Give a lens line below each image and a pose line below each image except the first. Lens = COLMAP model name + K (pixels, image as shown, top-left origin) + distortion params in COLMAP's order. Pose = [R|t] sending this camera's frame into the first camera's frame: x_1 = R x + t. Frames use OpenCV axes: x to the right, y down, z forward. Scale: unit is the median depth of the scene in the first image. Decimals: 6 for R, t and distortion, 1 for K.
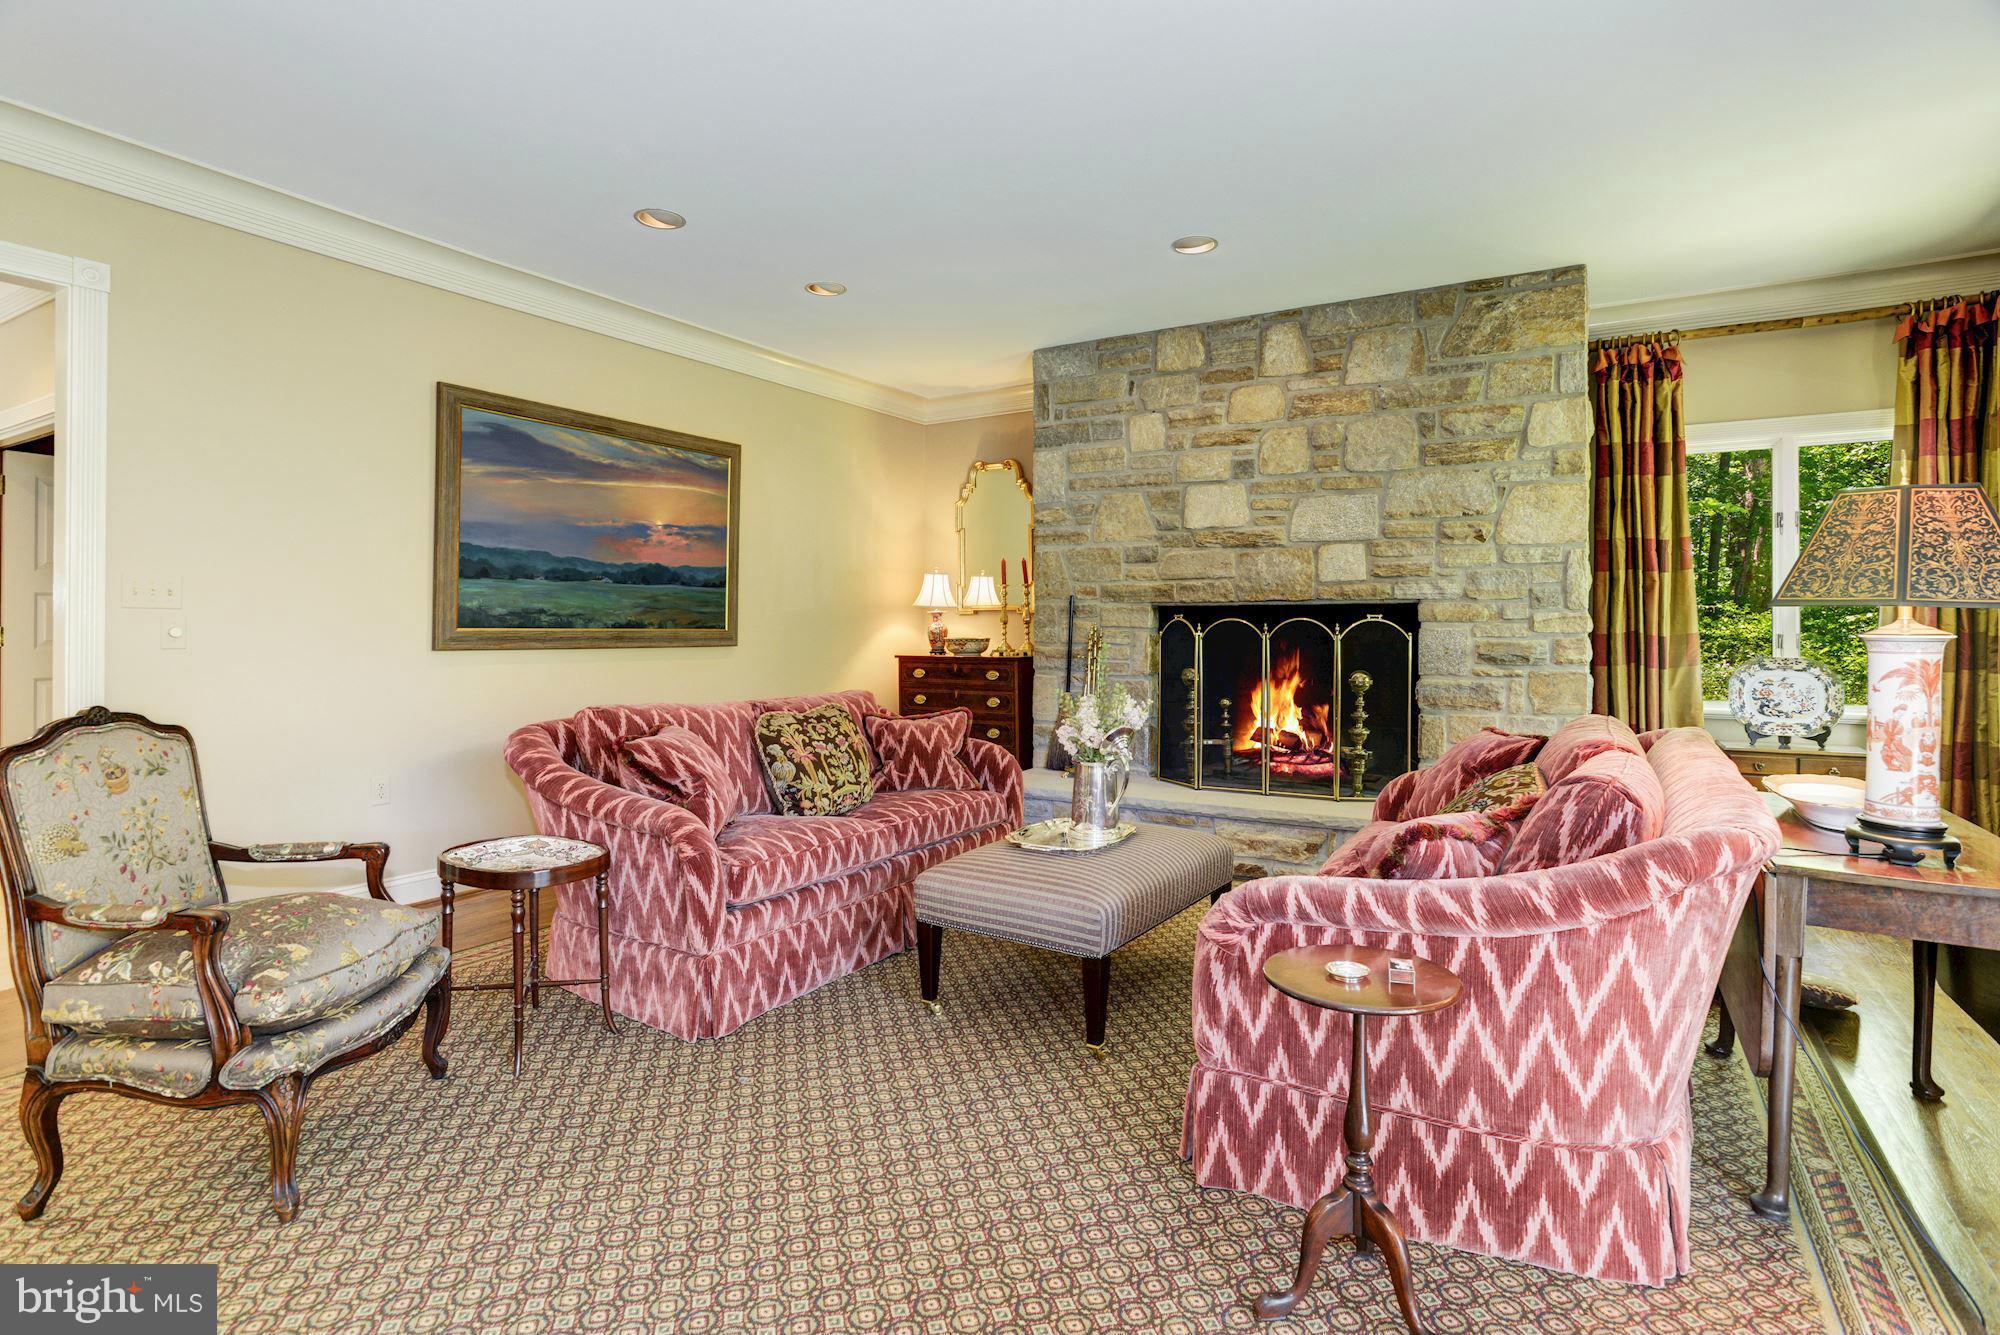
lens RADIAL K [[967.0, 0, 1052.7], [0, 967.0, 598.5], [0, 0, 1]] dist [0.001092, 0.002824]
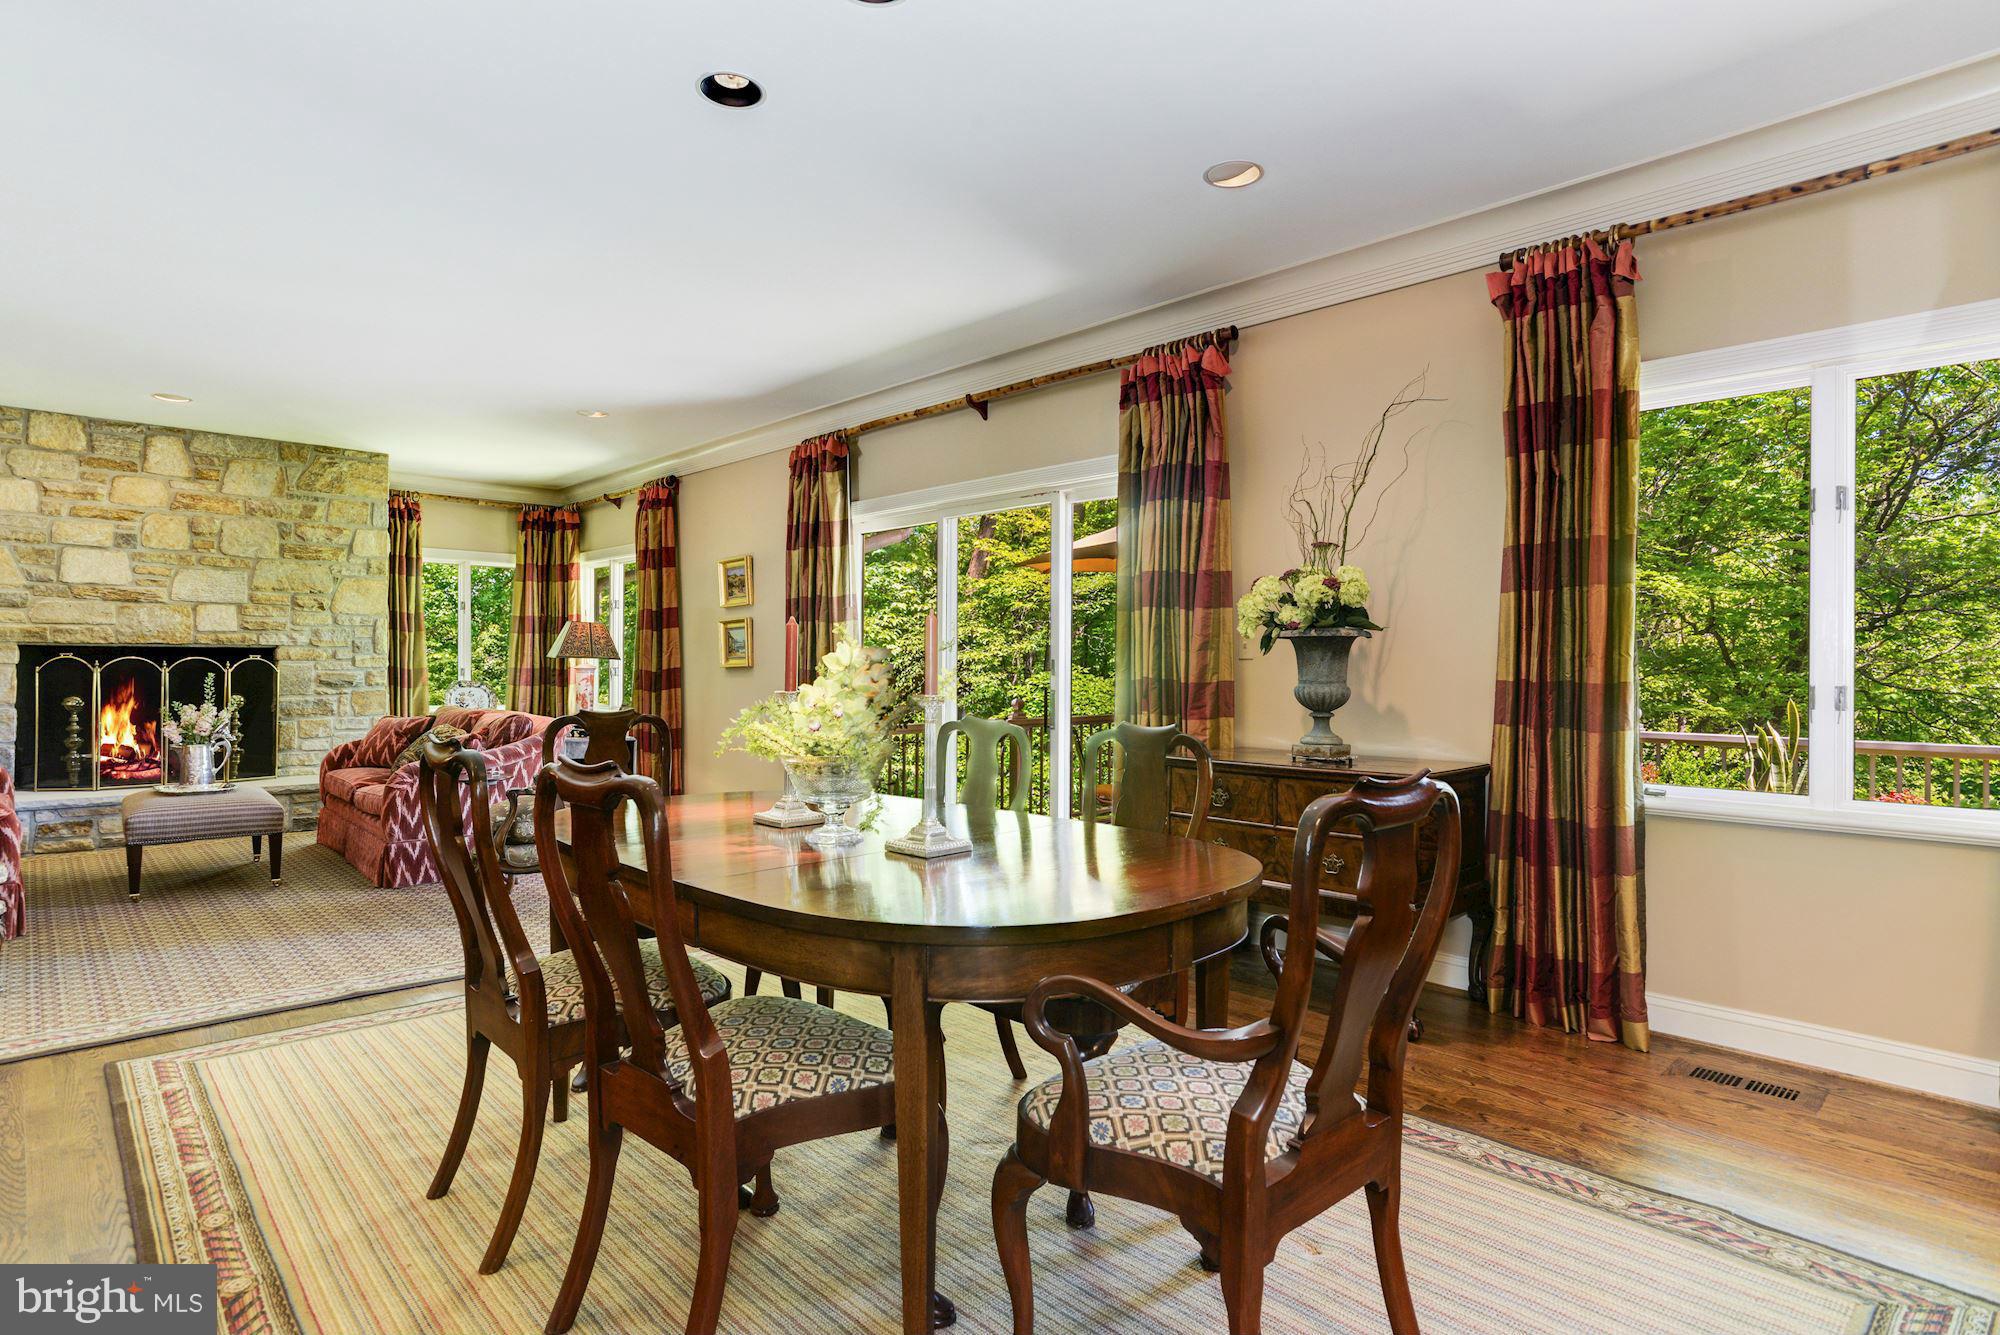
lens RADIAL K [[967.0, 0, 1005.5], [0, 967.0, 663.5], [0, 0, 1]] dist [0.001092, 0.002824]
pose [[0.260982, 0.001202, 0.965343, -0.784371], [-0.031137, 0.999489, 0.007173, -0.016980], [-0.964841, -0.031929, 0.260886, -0.496152]]
